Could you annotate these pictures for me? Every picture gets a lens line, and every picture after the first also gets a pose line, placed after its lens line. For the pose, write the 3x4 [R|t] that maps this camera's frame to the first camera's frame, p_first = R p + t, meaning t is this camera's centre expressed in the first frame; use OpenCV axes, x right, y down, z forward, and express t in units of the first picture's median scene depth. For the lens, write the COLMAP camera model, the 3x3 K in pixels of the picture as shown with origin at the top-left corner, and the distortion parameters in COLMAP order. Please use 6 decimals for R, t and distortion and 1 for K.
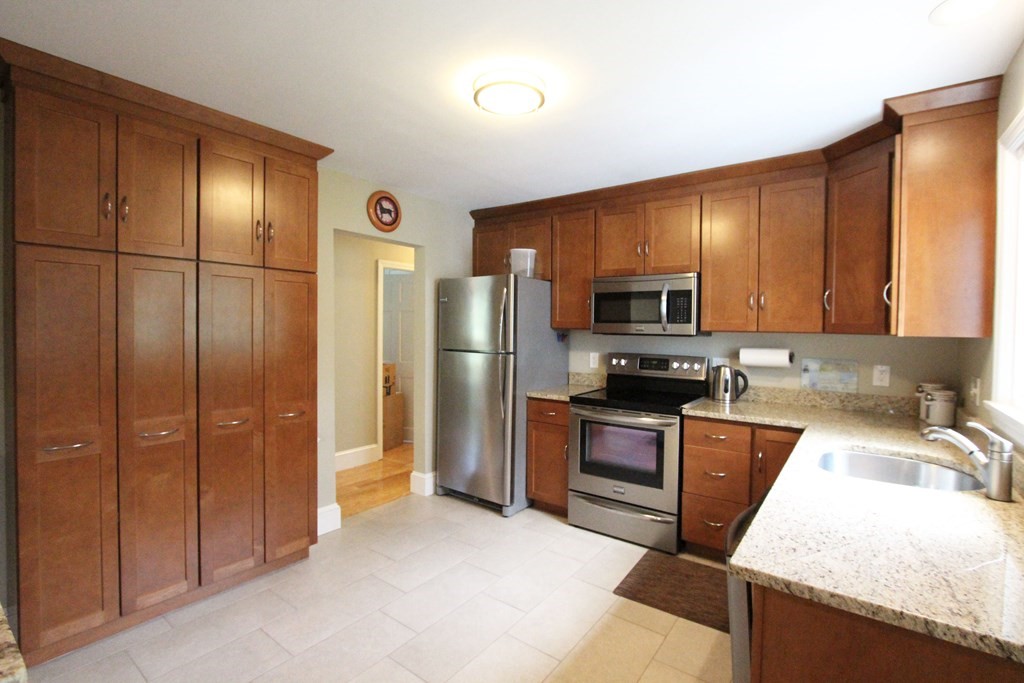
lens RADIAL K [[471.9, 0, 515.5], [0, 471.9, 338.8], [0, 0, 1]] dist [-0.018702, 0.001775]
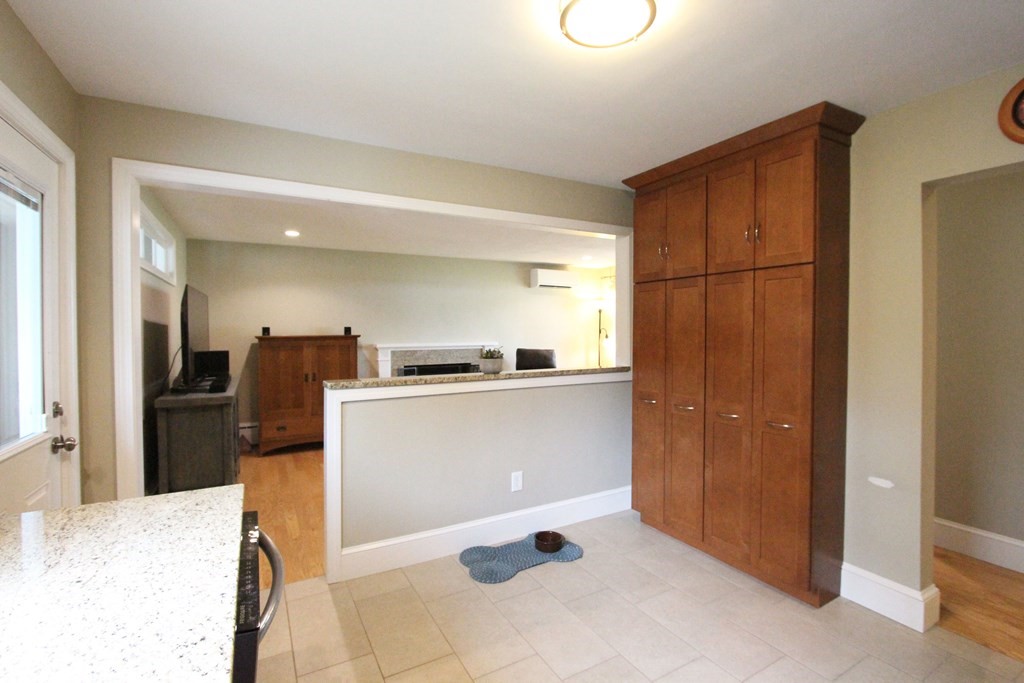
lens RADIAL K [[471.9, 0, 515.5], [0, 471.9, 338.8], [0, 0, 1]] dist [-0.018702, 0.001775]
pose [[-0.408120, 0.000679, -0.912928, 1.249832], [-0.024254, 0.999639, 0.011586, 0.001648], [0.912606, 0.026870, -0.407956, 2.047440]]
